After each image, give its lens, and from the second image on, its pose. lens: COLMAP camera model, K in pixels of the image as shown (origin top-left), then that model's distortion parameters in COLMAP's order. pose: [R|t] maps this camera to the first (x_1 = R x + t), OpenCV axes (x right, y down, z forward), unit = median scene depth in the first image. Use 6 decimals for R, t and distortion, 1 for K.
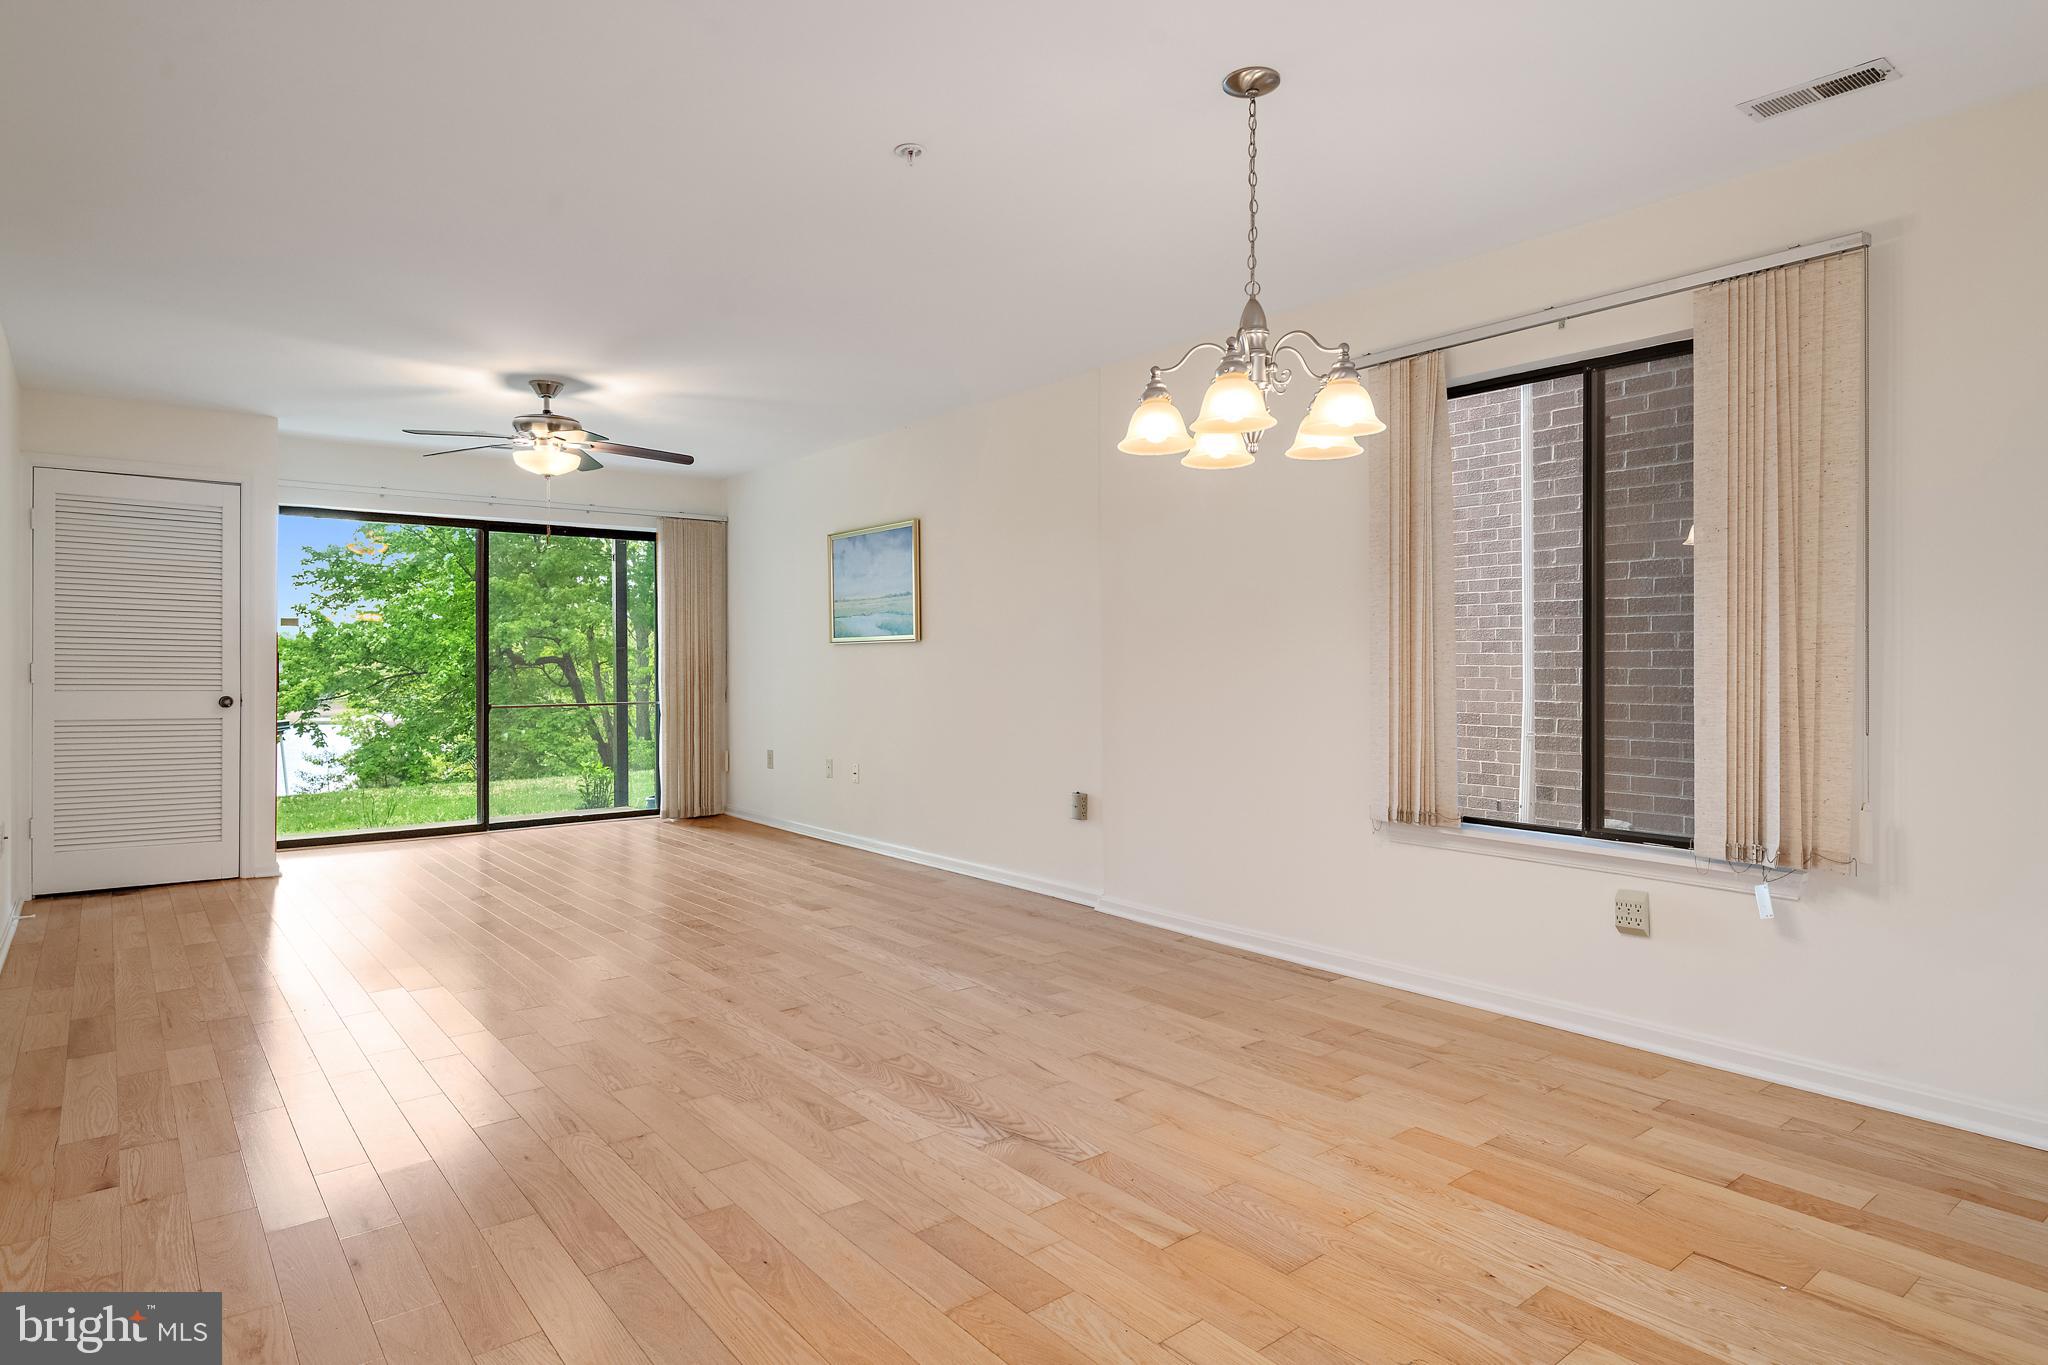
lens RADIAL K [[1229.4, 0, 1025.9], [0, 1229.4, 661.5], [0, 0, 1]] dist [0.007390, 0.001613]
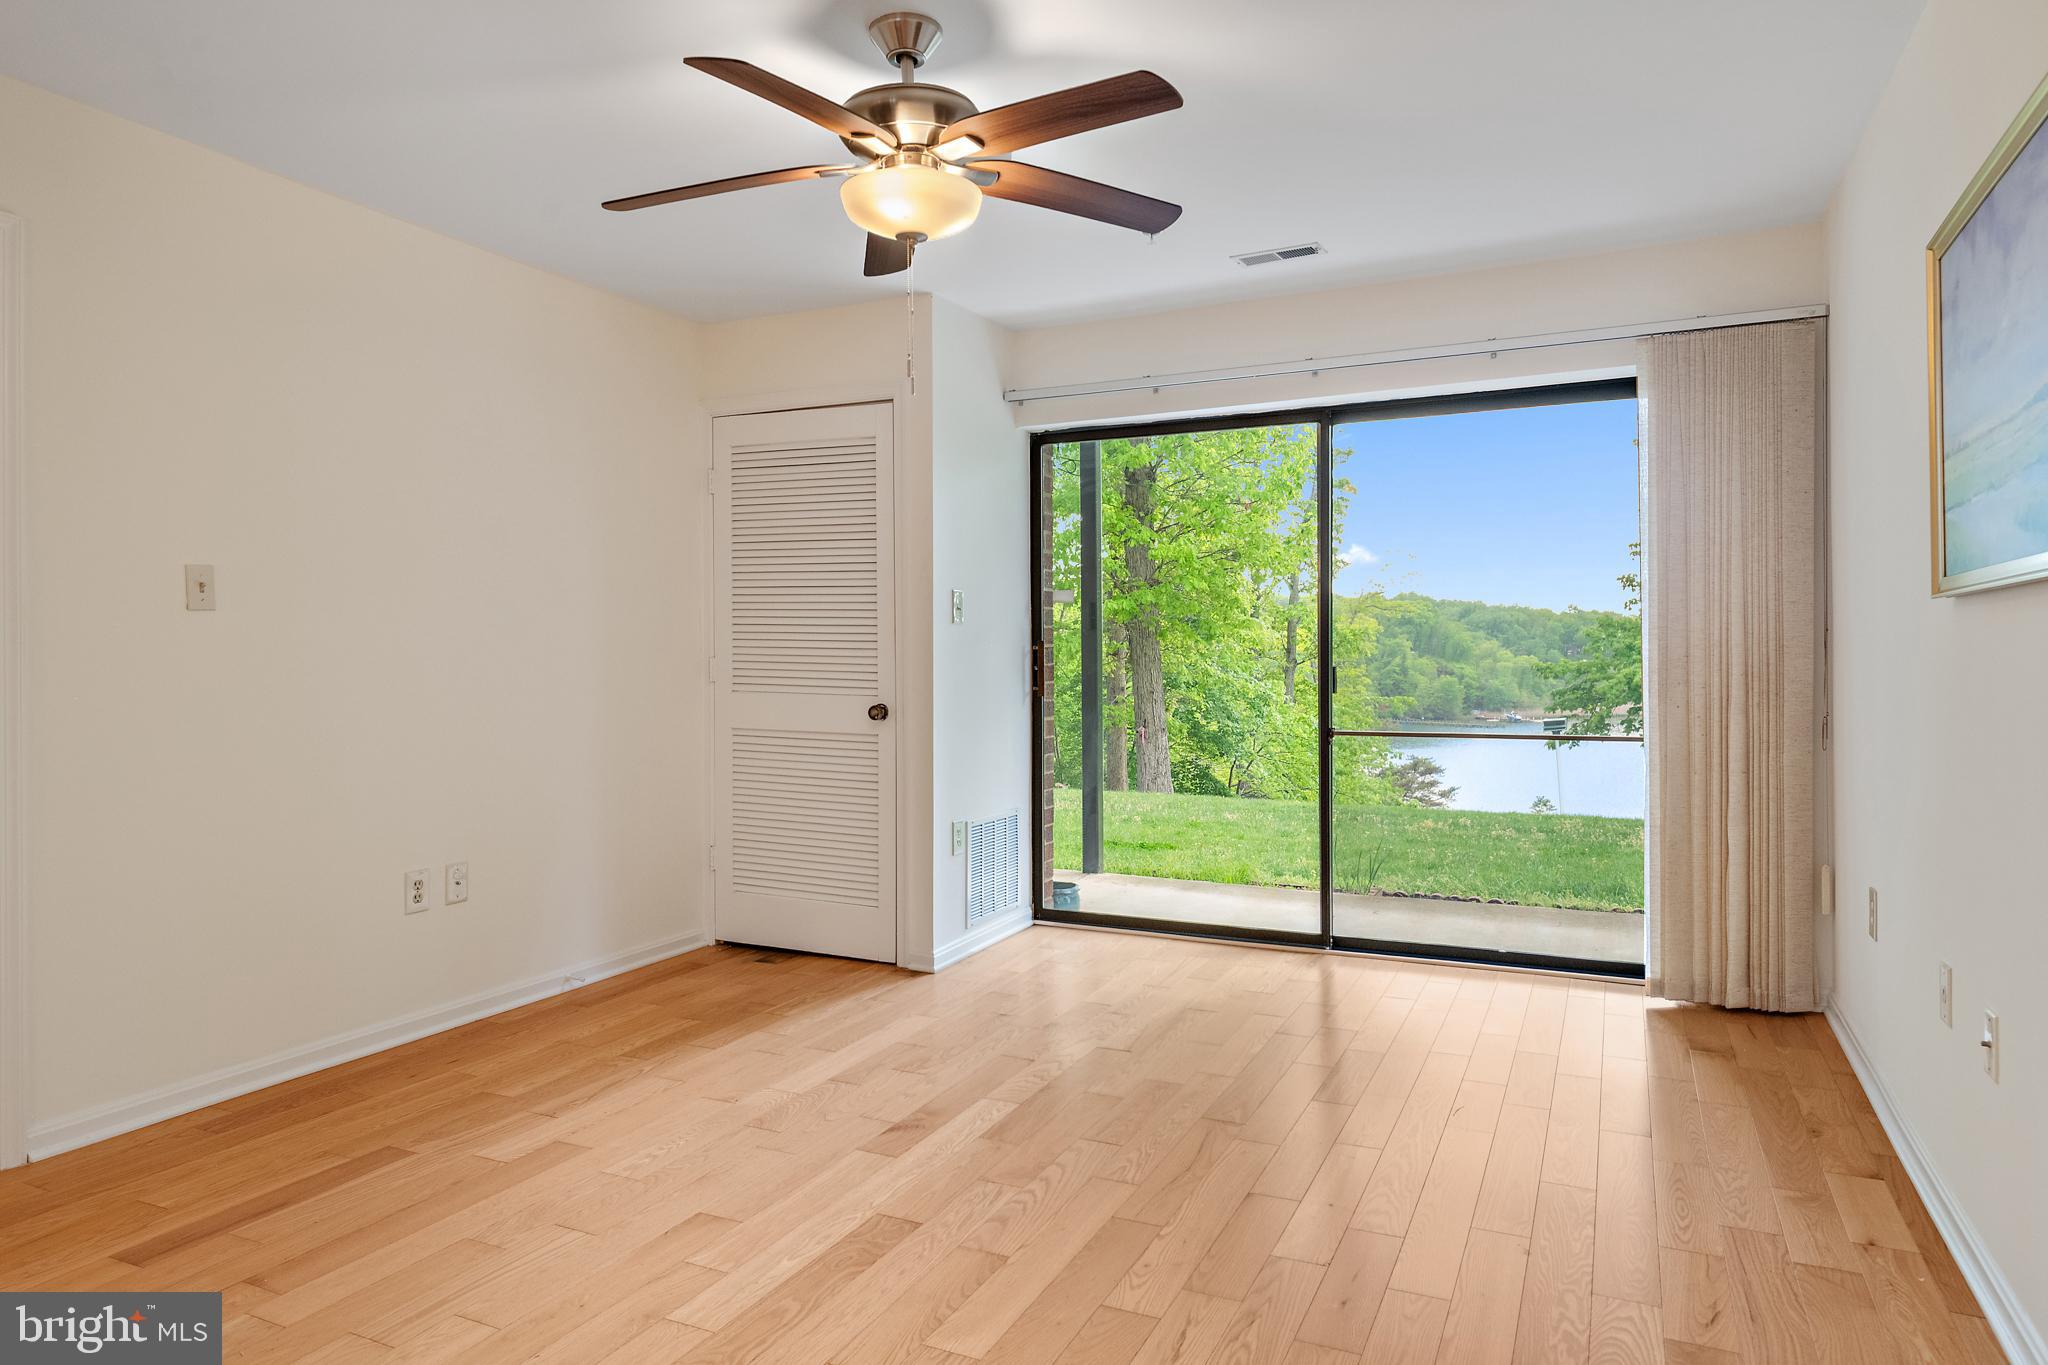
lens RADIAL K [[1229.4, 0, 1025.9], [0, 1229.4, 661.5], [0, 0, 1]] dist [0.007390, 0.001613]
pose [[0.431012, 0.004465, -0.902335, 0.020174], [0.003746, 0.999970, 0.006737, -0.000389], [0.902338, -0.006283, 0.430982, 0.661721]]
